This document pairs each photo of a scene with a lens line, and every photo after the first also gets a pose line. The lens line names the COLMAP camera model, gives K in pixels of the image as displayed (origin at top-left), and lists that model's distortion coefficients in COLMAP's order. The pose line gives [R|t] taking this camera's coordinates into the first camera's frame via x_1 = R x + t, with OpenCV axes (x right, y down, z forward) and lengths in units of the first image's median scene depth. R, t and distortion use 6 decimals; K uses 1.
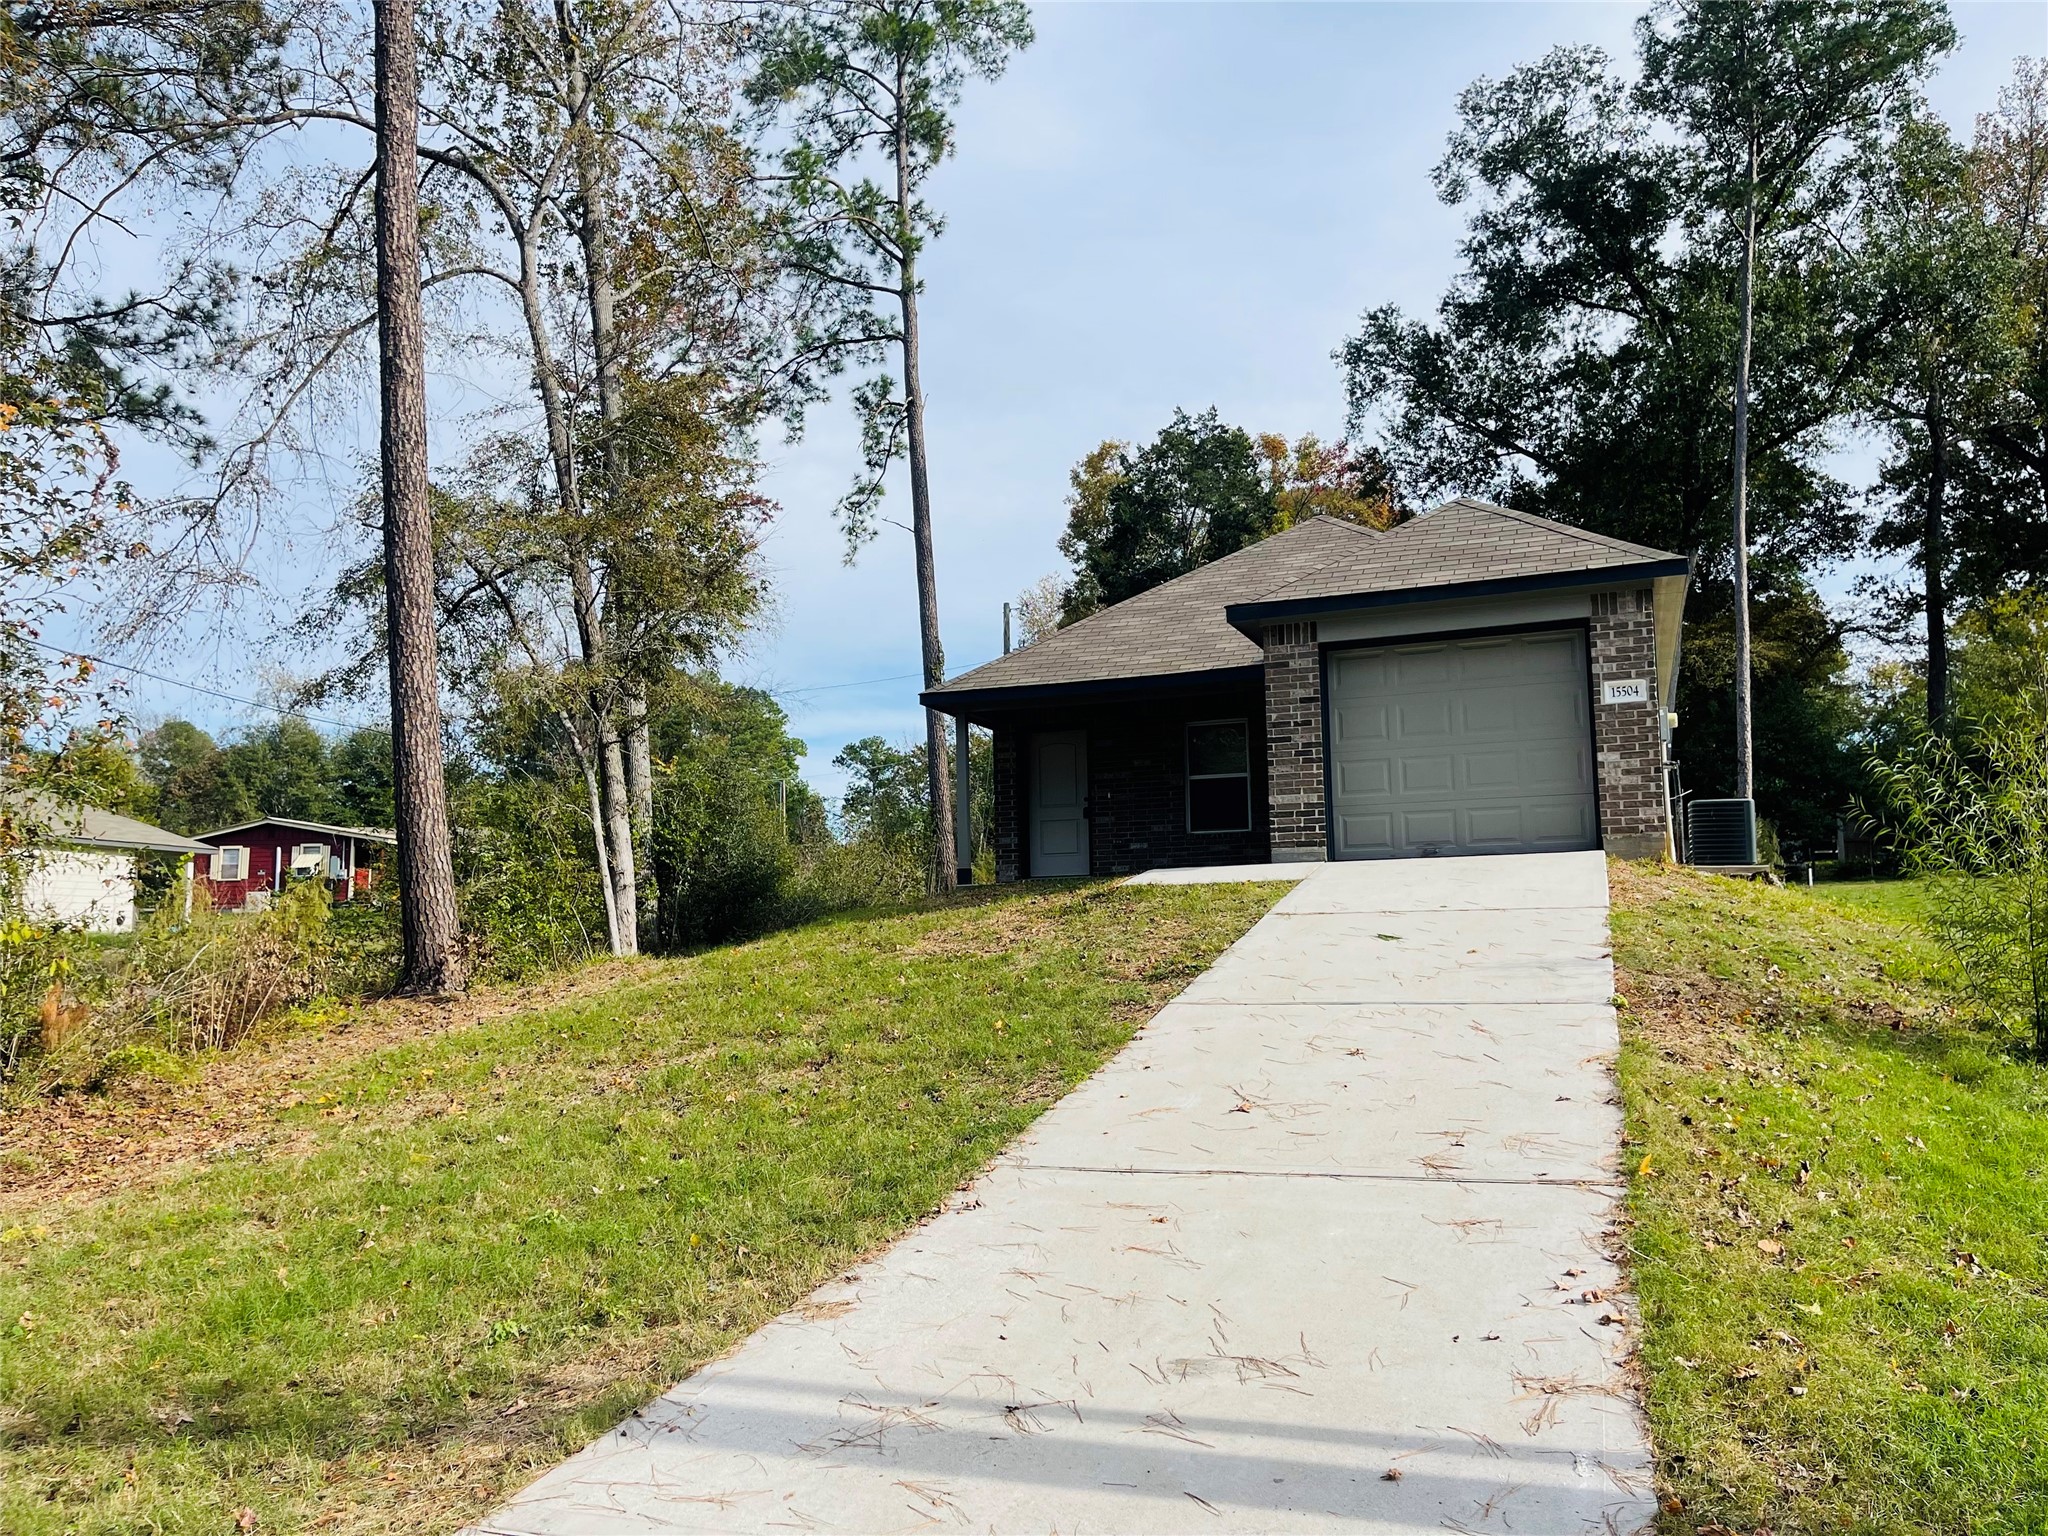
lens RADIAL K [[1544.4, 0, 1016.8], [0, 1544.4, 776.4], [0, 0, 1]] dist [0.084073, -0.110332]
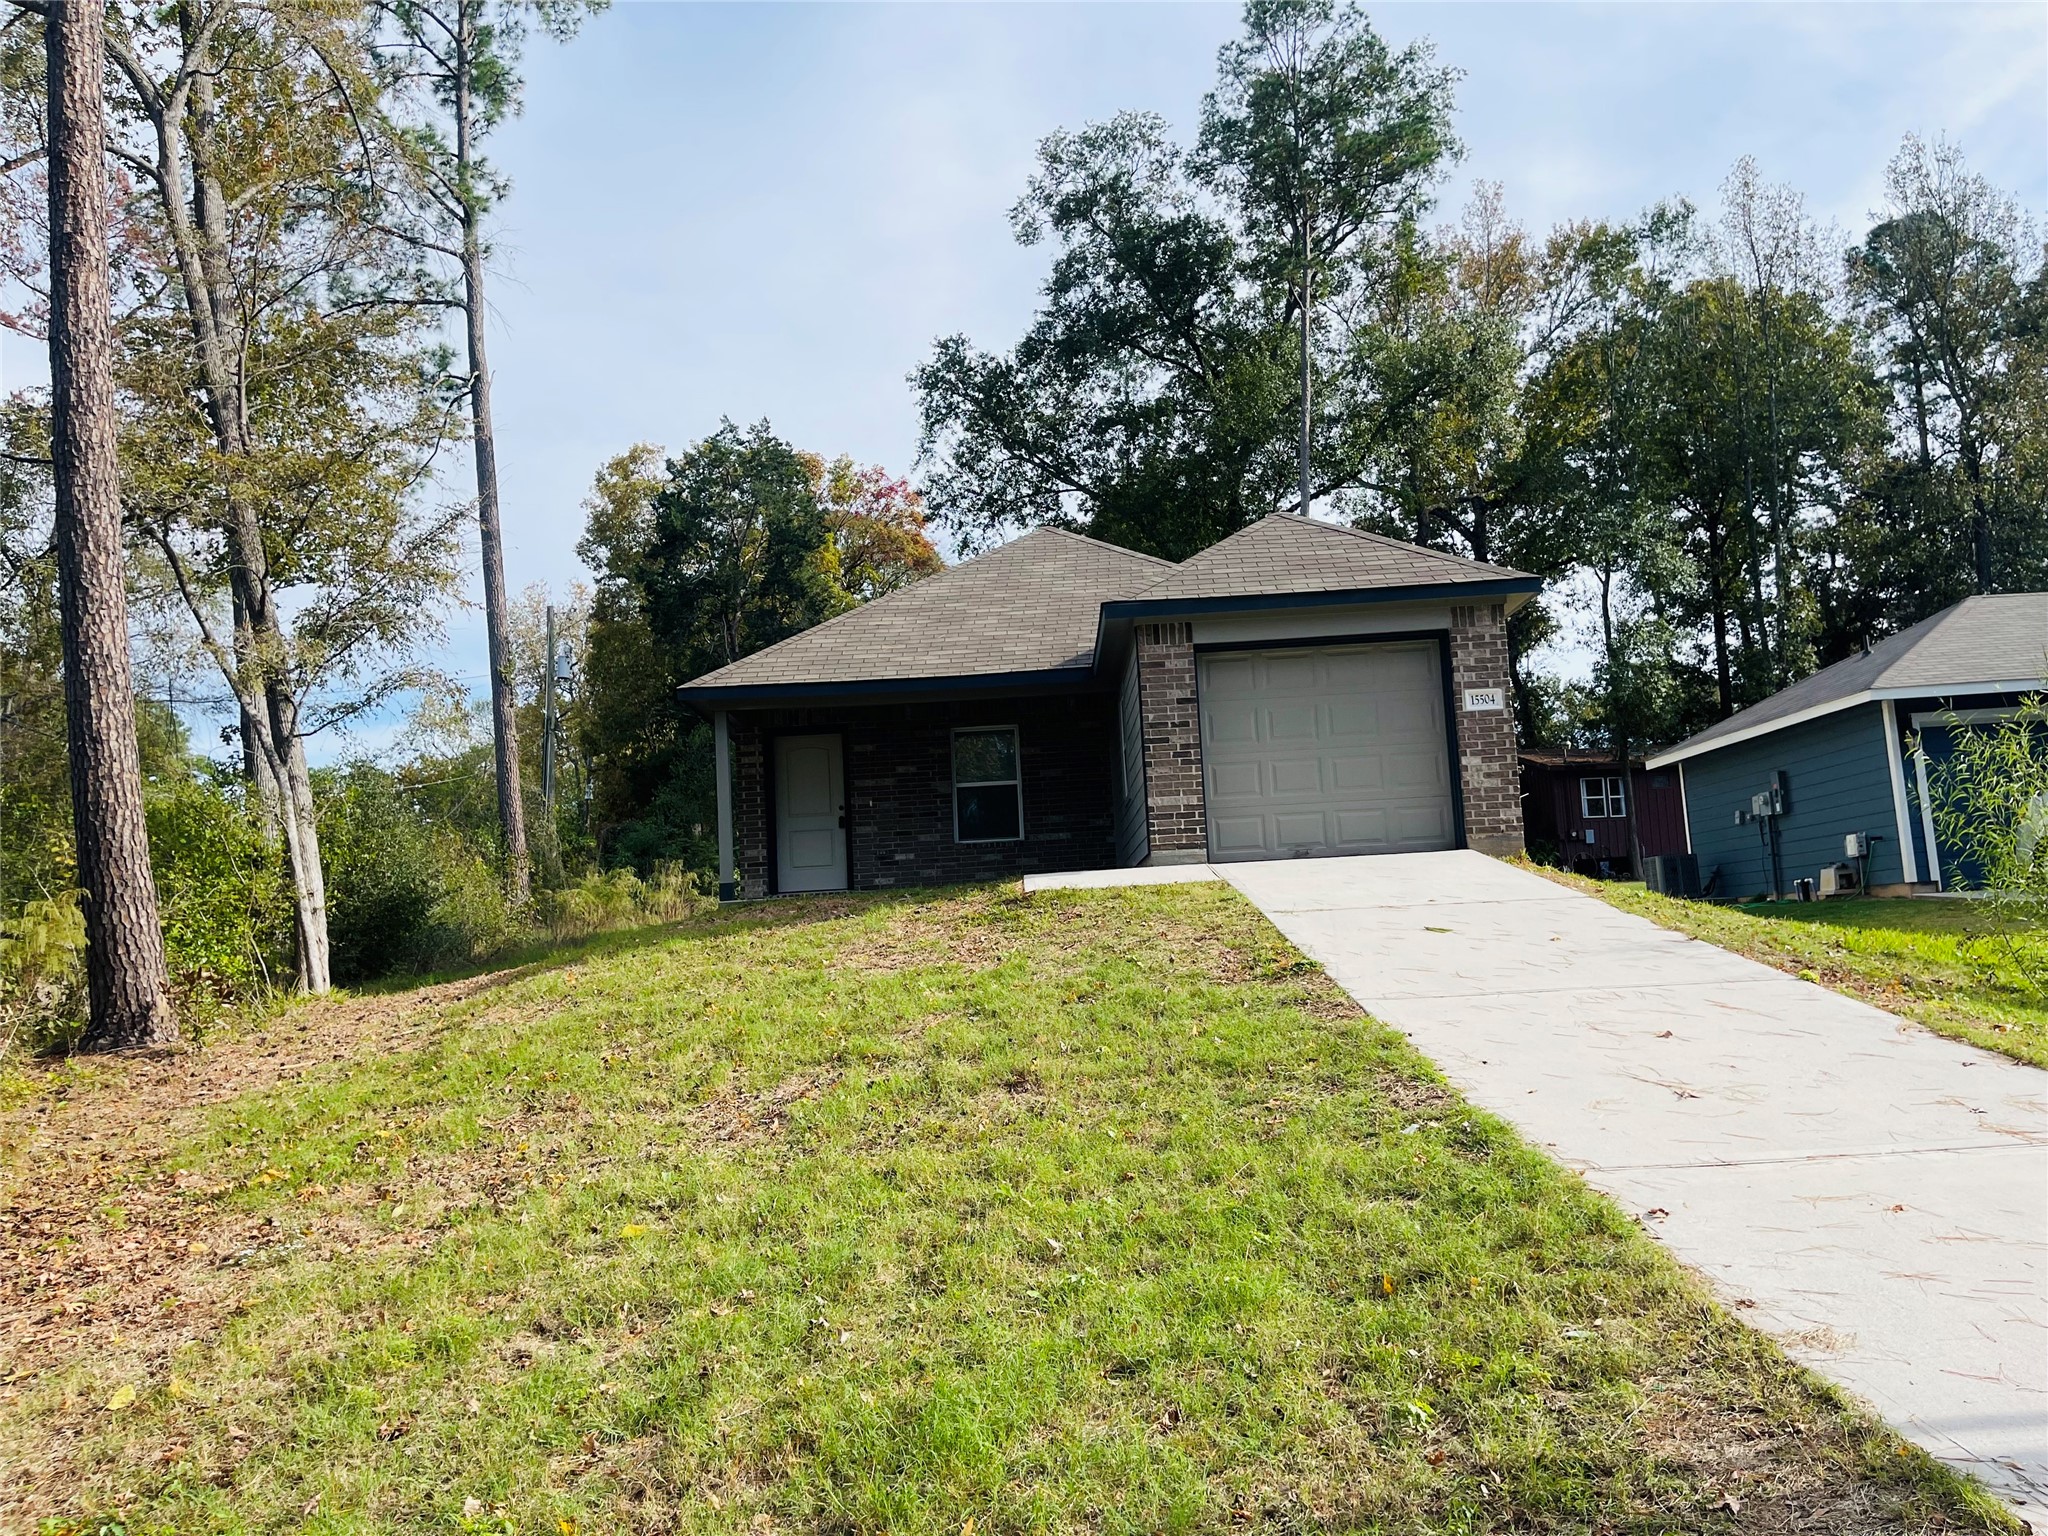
lens RADIAL K [[1544.4, 0, 1019.4], [0, 1544.4, 784.8], [0, 0, 1]] dist [0.084073, -0.110332]
pose [[0.934583, 0.009162, 0.355627, -0.100337], [-0.004745, 0.999900, -0.013290, 0.006834], [-0.355713, 0.010733, 0.934533, 0.044495]]
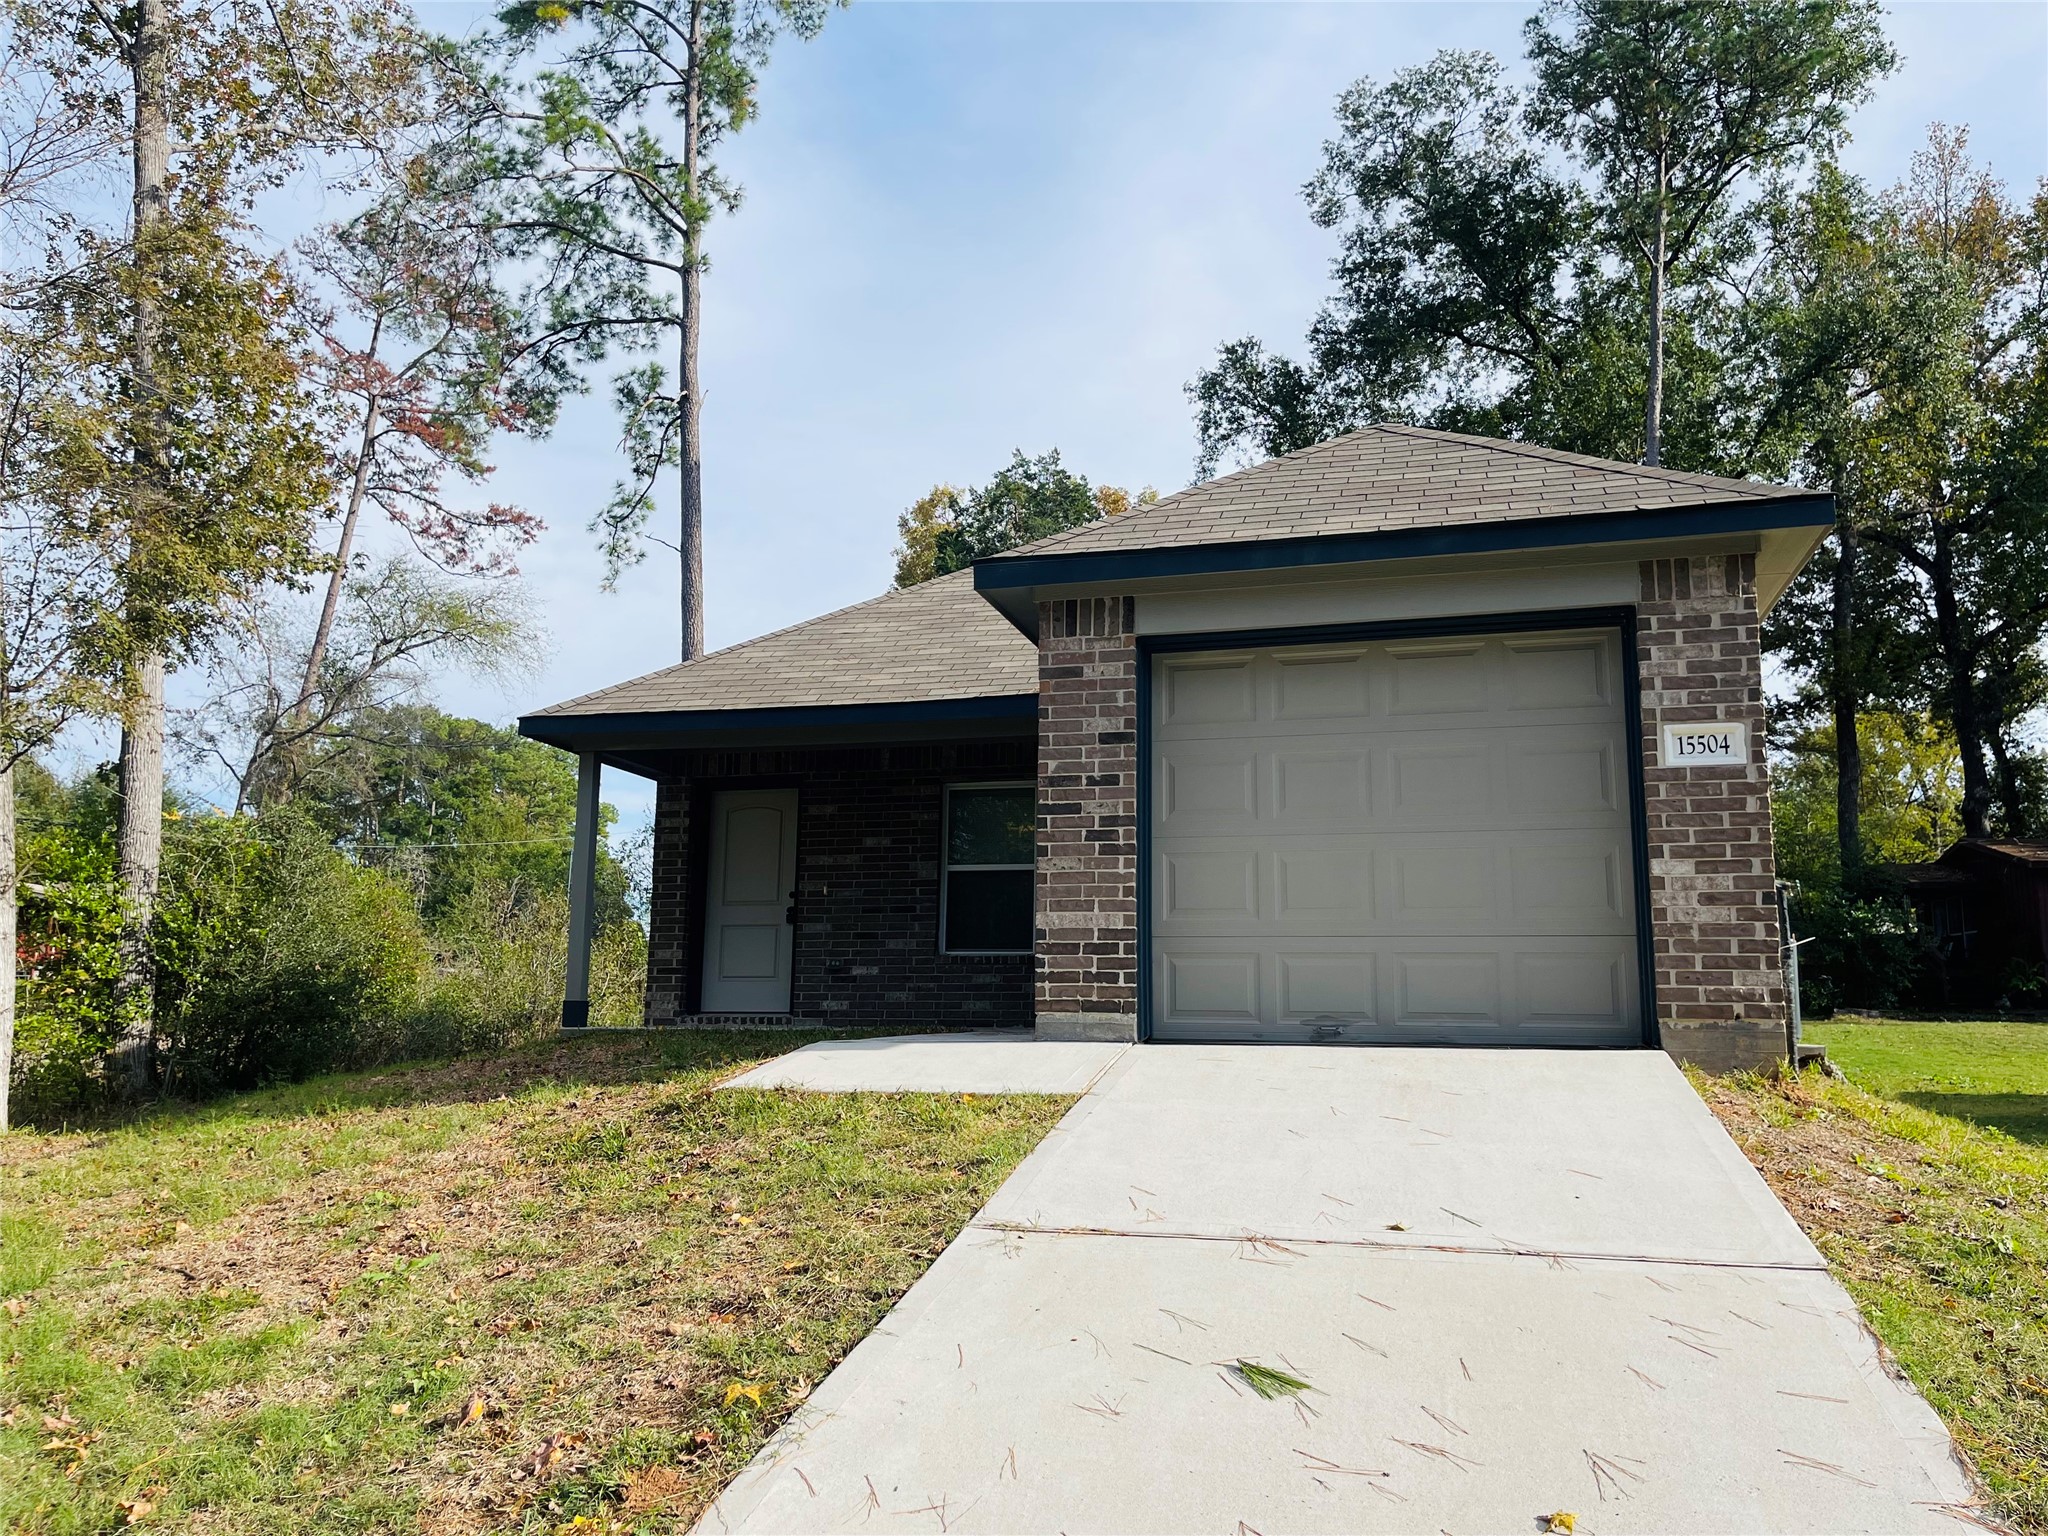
lens RADIAL K [[1544.4, 0, 1013.5], [0, 1544.4, 768.0], [0, 0, 1]] dist [0.084073, -0.110332]
pose [[0.994362, 0.047207, 0.094949, 0.039204], [-0.041746, 0.997402, -0.058705, -0.002163], [-0.097474, 0.054411, 0.993750, 0.179108]]
